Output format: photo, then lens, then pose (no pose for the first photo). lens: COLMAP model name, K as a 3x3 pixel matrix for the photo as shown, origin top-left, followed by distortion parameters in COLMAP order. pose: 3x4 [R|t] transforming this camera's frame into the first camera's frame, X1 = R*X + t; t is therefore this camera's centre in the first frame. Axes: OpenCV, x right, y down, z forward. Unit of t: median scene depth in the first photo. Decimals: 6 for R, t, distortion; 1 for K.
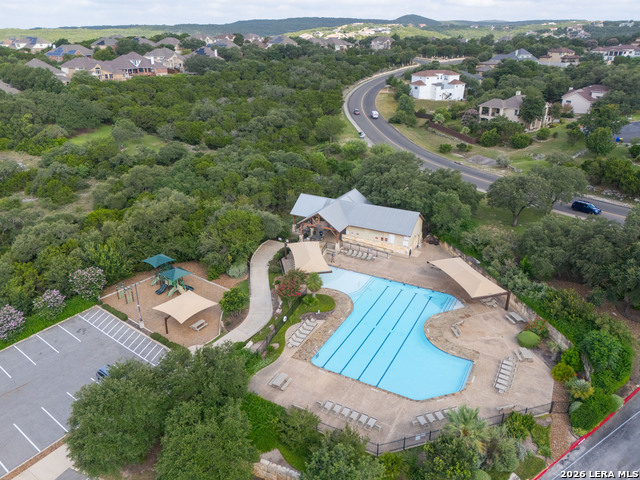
lens RADIAL K [[457.2, 0, 320.0], [0, 457.2, 240.0], [0, 0, 1]] dist [0.033767, -0.005677]
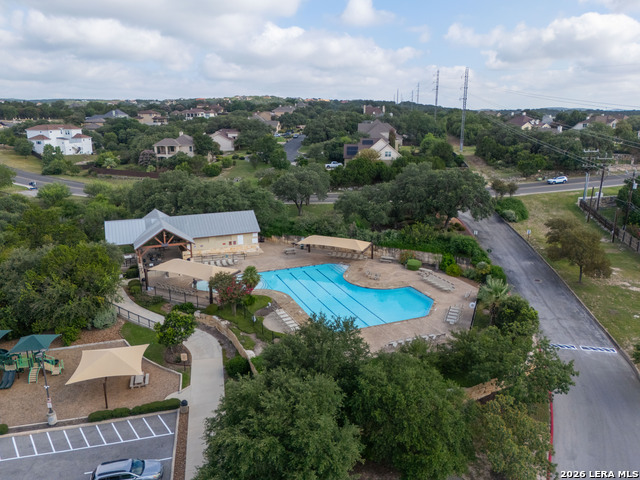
lens RADIAL K [[457.2, 0, 320.0], [0, 457.2, 240.0], [0, 0, 1]] dist [0.033767, -0.005677]
pose [[0.660172, -0.206424, 0.722192, -0.190365], [0.302579, 0.953115, -0.004166, 0.023069], [-0.687473, 0.221270, 0.691680, 0.091494]]
